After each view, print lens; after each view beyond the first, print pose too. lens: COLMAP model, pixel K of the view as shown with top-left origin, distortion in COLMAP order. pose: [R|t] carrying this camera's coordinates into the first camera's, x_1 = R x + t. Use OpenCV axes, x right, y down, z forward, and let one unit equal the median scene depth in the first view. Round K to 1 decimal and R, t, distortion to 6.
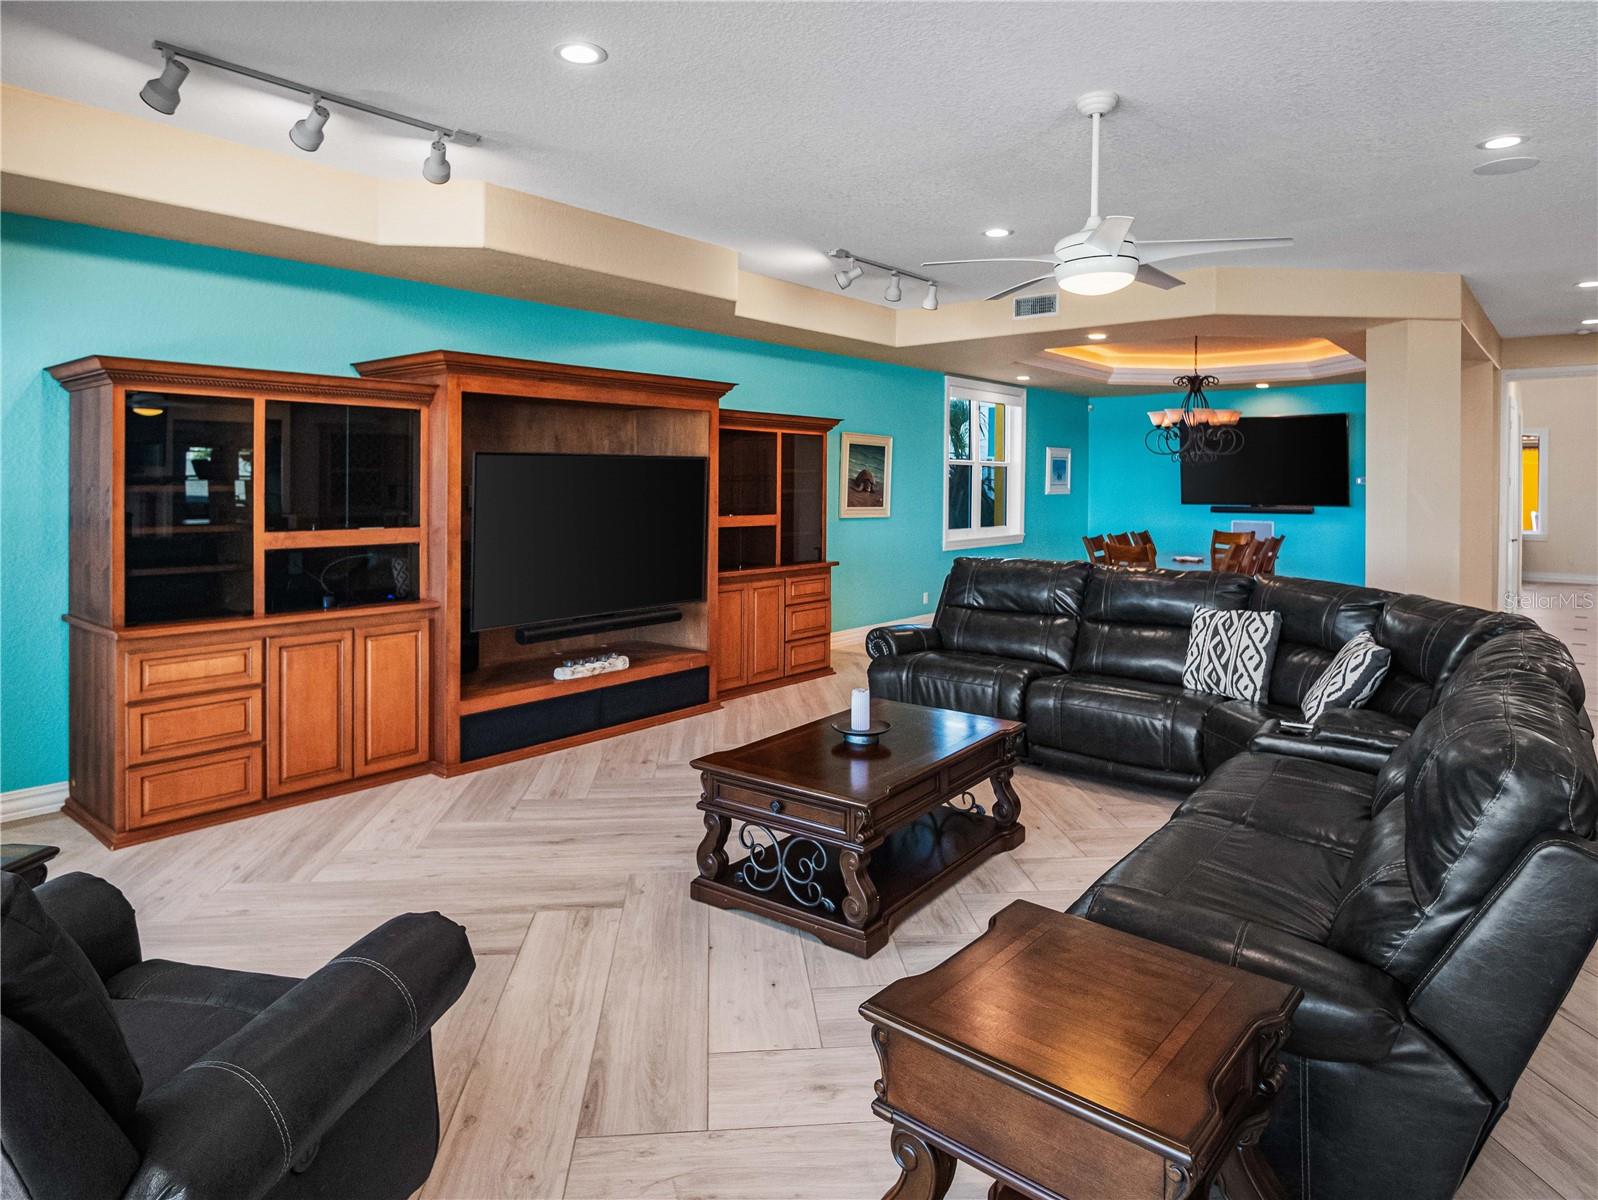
lens RADIAL K [[923.3, 0, 799.0], [0, 923.3, 600.0], [0, 0, 1]] dist [0.002285, 0.000109]
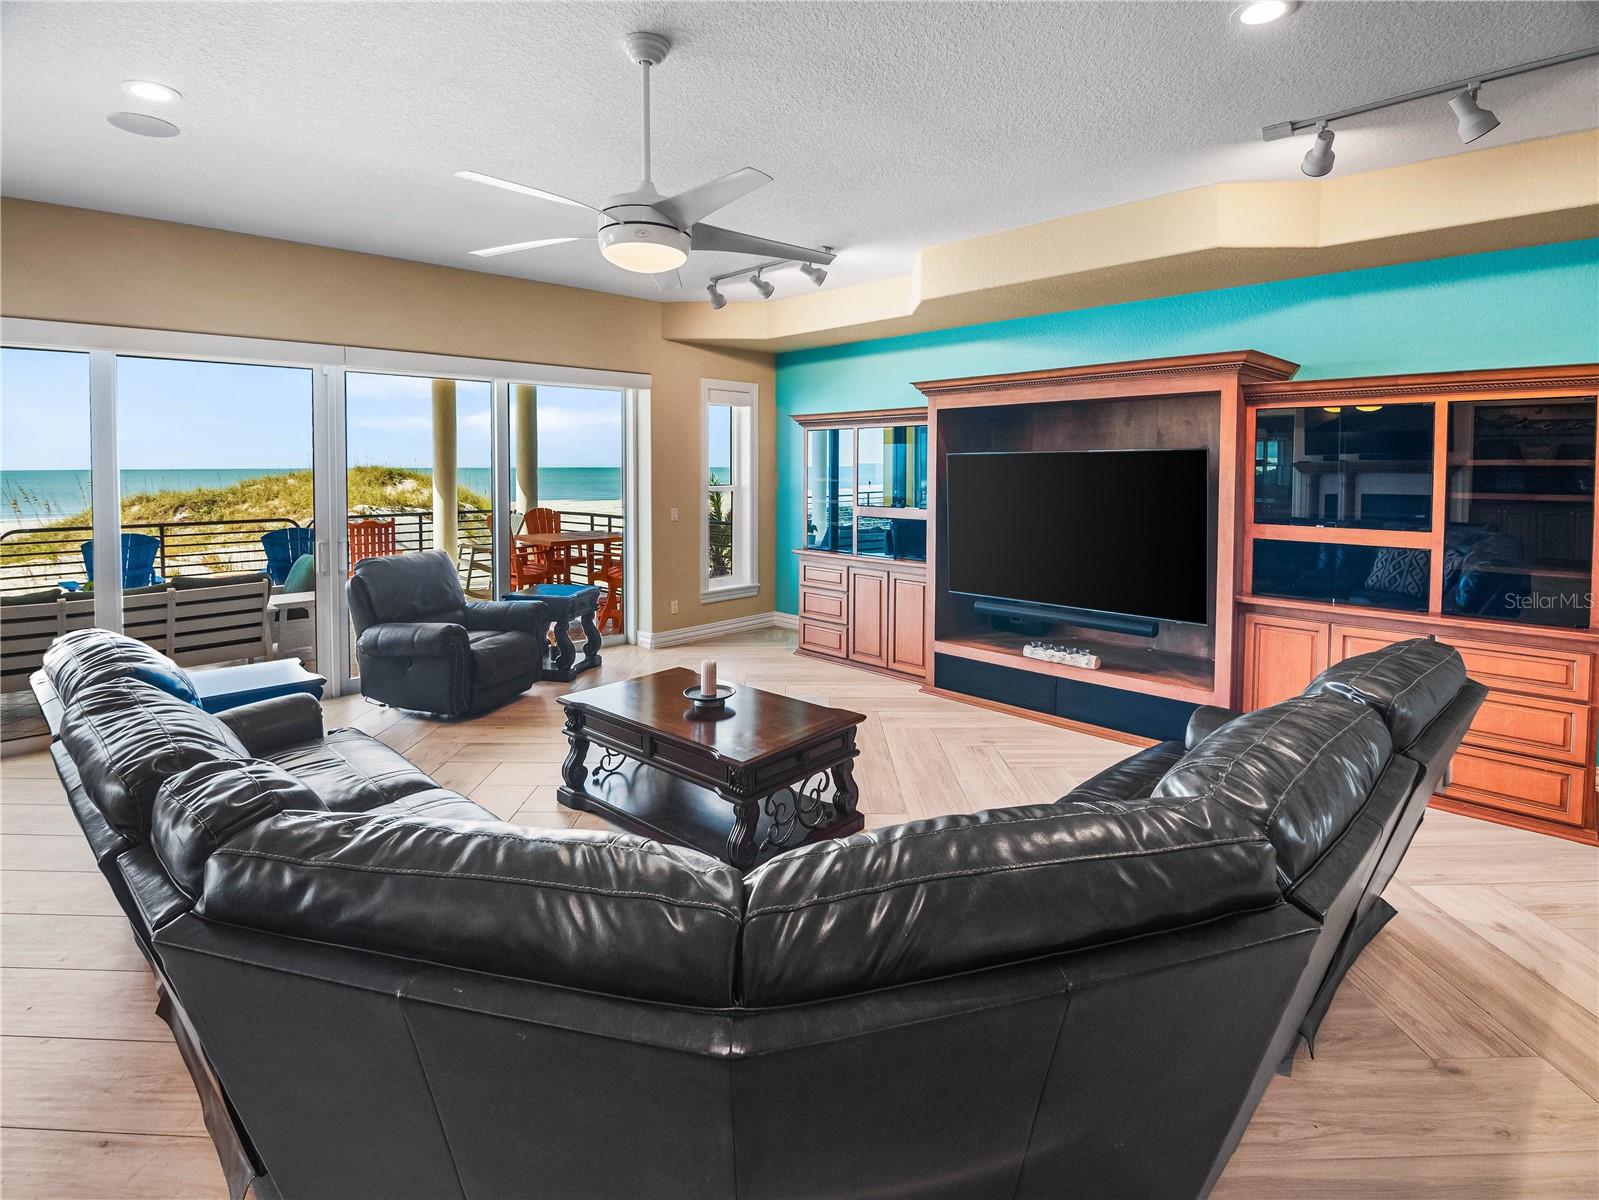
lens RADIAL K [[768.9, 0, 794.8], [0, 768.9, 579.8], [0, 0, 1]] dist [-0.000773, -0.033958]
pose [[-0.084354, 0.130270, -0.987884, 0.611338], [-0.131964, 0.981224, 0.140660, -0.088221], [0.987659, 0.142230, -0.065579, 0.705028]]
